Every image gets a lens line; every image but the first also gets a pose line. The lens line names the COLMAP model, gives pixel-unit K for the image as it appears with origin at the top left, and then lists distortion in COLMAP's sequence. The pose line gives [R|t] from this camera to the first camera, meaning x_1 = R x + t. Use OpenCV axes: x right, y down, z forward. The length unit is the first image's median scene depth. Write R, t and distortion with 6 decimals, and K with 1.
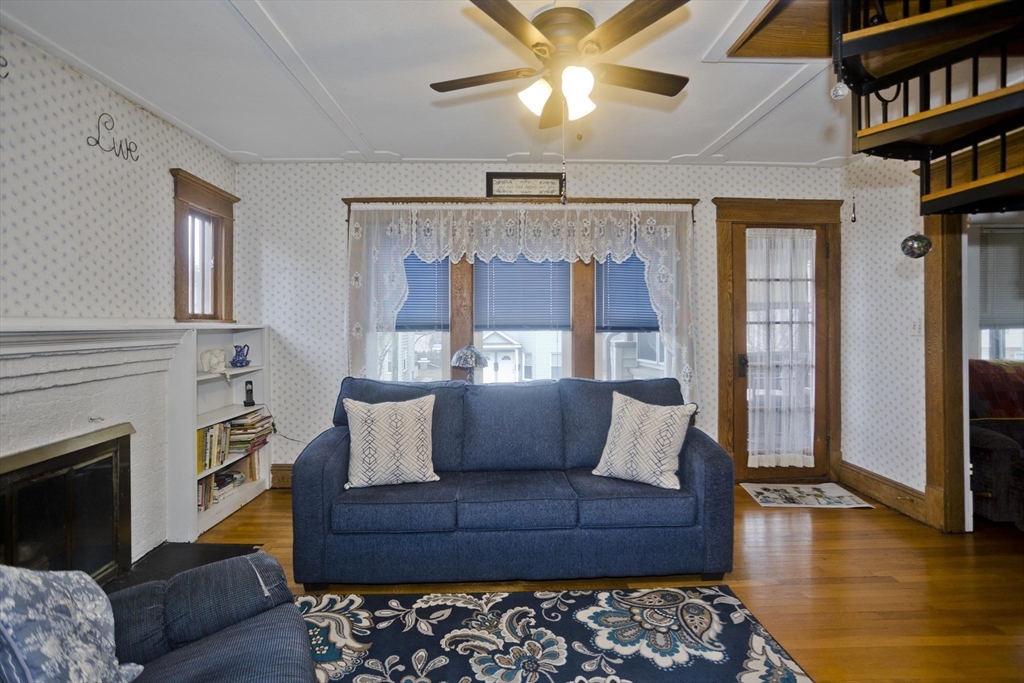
lens RADIAL K [[492.8, 0, 507.9], [0, 492.8, 320.9], [0, 0, 1]] dist [-0.062869, 0.034898]
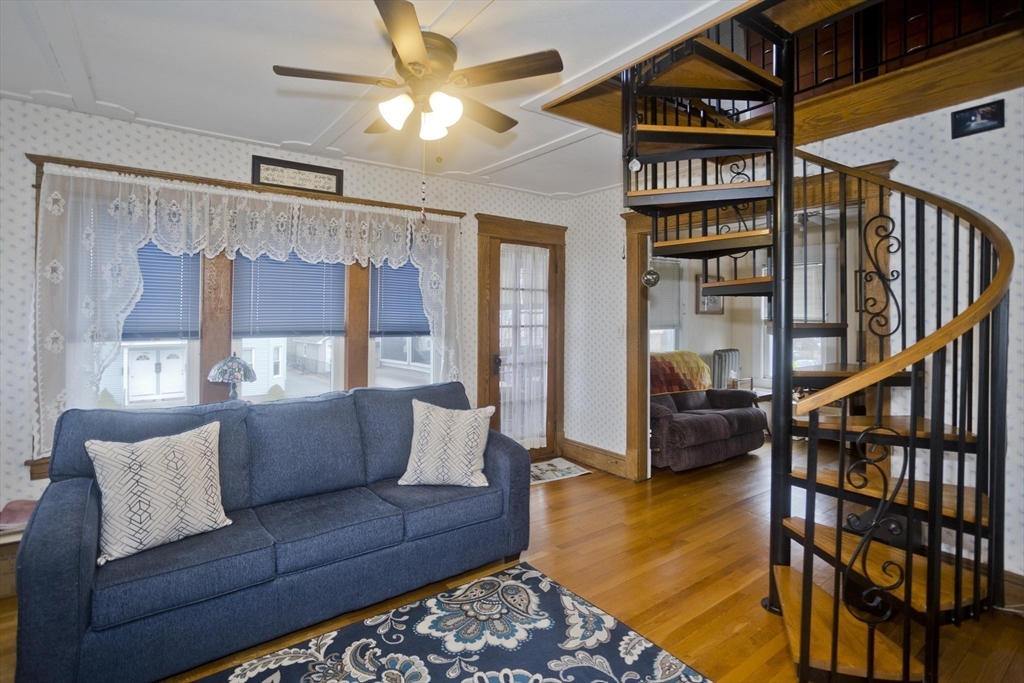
lens RADIAL K [[503.3, 0, 506.4], [0, 503.3, 306.4], [0, 0, 1]] dist [-0.053990, 0.030037]
pose [[0.827168, 0.016950, 0.561698, -0.181040], [-0.010409, 0.999836, -0.014843, -0.030484], [-0.561858, 0.006431, 0.827209, 0.026163]]
